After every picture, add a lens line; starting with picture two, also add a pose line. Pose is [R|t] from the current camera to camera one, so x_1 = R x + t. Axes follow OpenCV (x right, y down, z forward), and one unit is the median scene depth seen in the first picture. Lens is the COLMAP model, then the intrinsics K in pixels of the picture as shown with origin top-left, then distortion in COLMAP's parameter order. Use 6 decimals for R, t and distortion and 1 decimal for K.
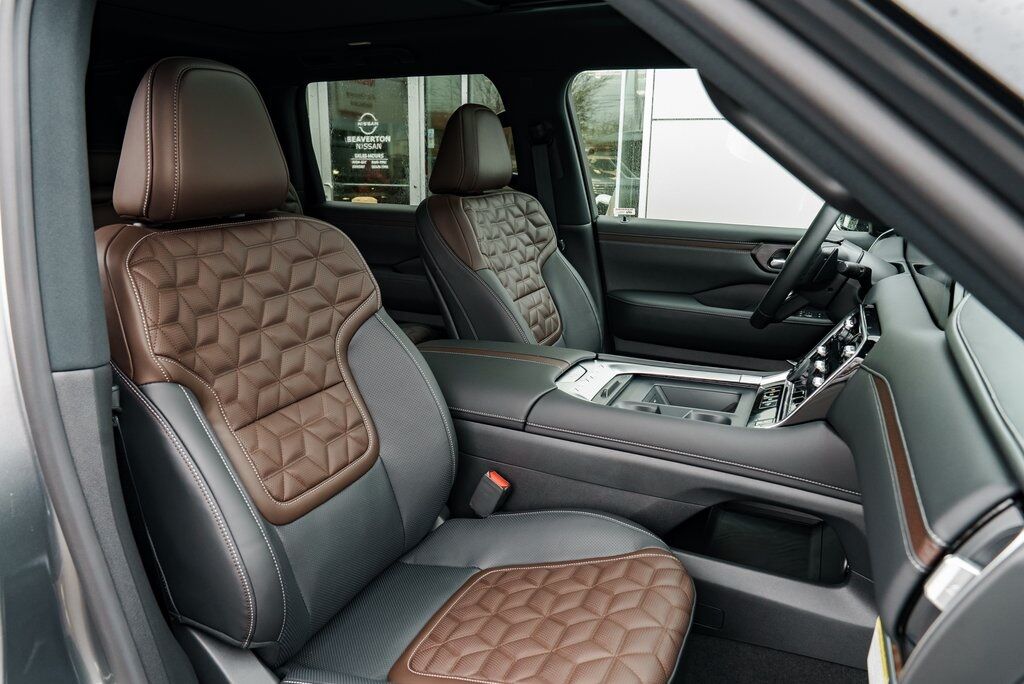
lens RADIAL K [[703.4, 0, 508.9], [0, 703.4, 343.0], [0, 0, 1]] dist [-0.022808, 0.016071]
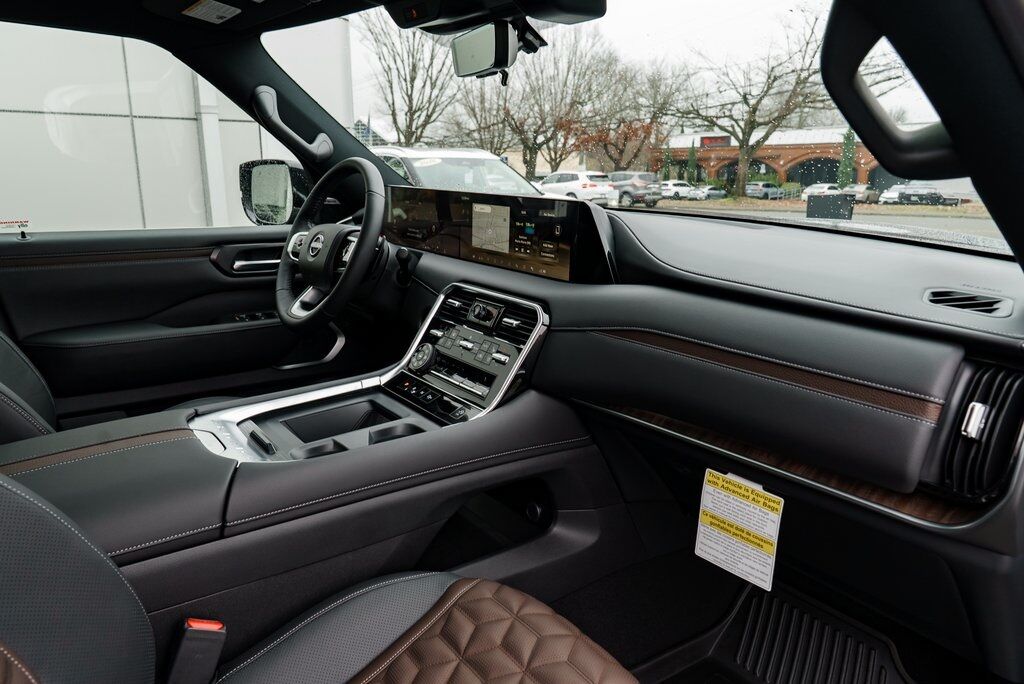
lens RADIAL K [[703.4, 0, 508.5], [0, 703.4, 341.9], [0, 0, 1]] dist [-0.022808, 0.016071]
pose [[0.496456, -0.221718, 0.839269, -0.339282], [0.227223, 0.966313, 0.120870, -0.071574], [-0.837795, 0.130695, 0.530111, 0.349692]]
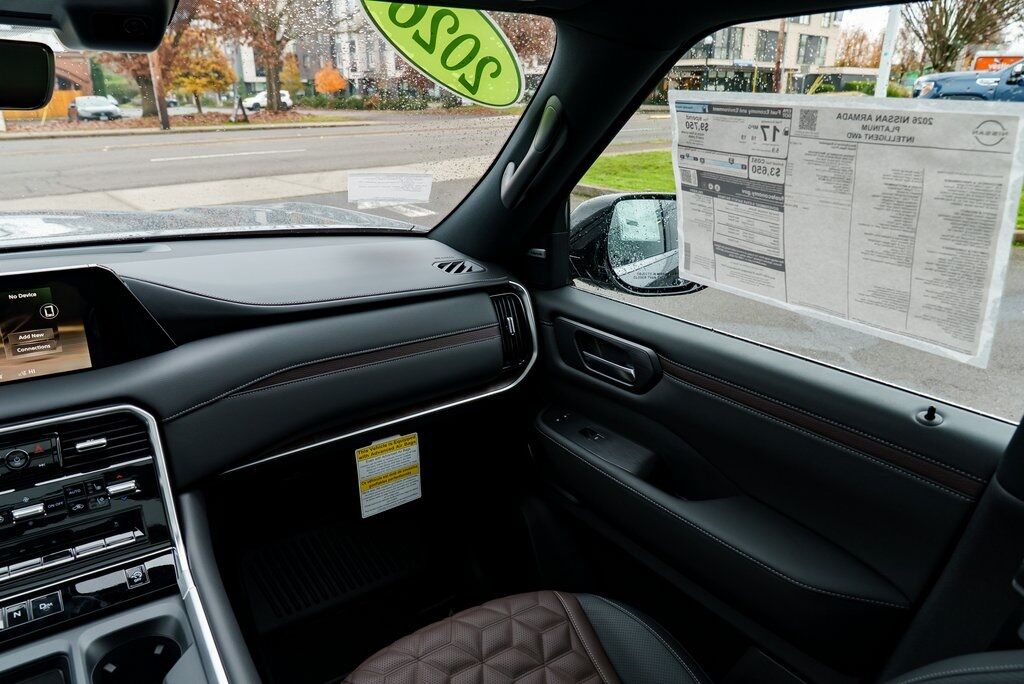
lens RADIAL K [[703.4, 0, 510.9], [0, 703.4, 346.1], [0, 0, 1]] dist [-0.022808, 0.016071]
pose [[-0.854730, -0.202377, 0.477997, -0.224842], [0.108814, 0.830546, 0.546216, -0.369284], [-0.507540, 0.518880, -0.687871, 0.994530]]
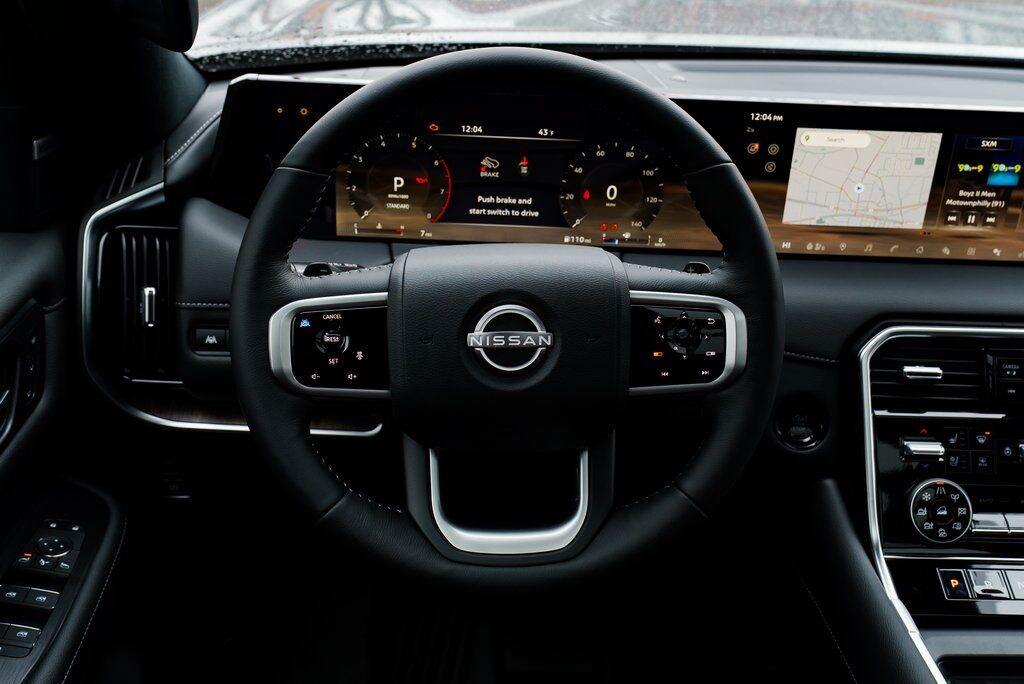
lens RADIAL K [[1168.7, 0, 512.7], [0, 1168.7, 344.6], [0, 0, 1]] dist [0.018060, 0.000000]
pose [[-0.433936, -0.426248, 0.793733, -0.018971], [0.191542, 0.817214, 0.543574, -0.476325], [-0.880347, 0.387910, -0.272974, 1.320474]]
